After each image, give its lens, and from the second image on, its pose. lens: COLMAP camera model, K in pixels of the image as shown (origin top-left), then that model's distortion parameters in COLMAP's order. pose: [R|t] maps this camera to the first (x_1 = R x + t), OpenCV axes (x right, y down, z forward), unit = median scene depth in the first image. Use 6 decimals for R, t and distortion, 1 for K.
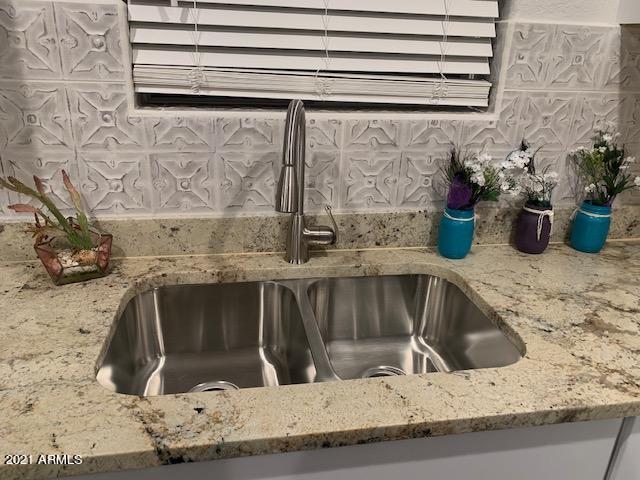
lens RADIAL K [[492.7, 0, 320.0], [0, 492.7, 240.0], [0, 0, 1]] dist [0.001095, 0.003778]
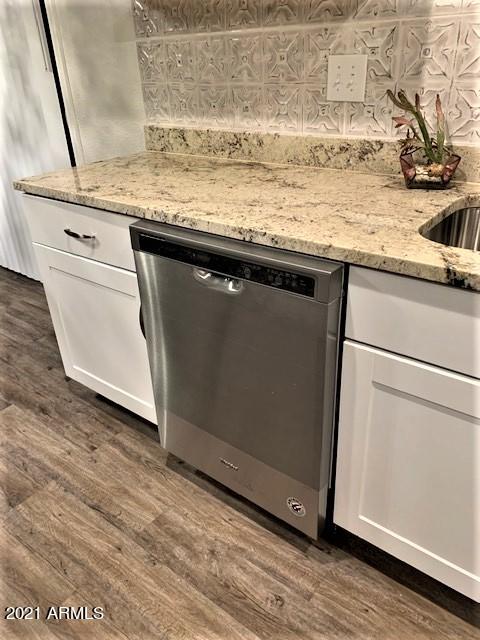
lens RADIAL K [[492.7, 0, 240.0], [0, 492.7, 320.0], [0, 0, 1]] dist [0.001095, 0.003778]
pose [[0.666995, 0.287895, -0.687193, 0.162418], [-0.210898, 0.957561, 0.196464, 0.262208], [0.714591, 0.013887, 0.699405, -0.216191]]
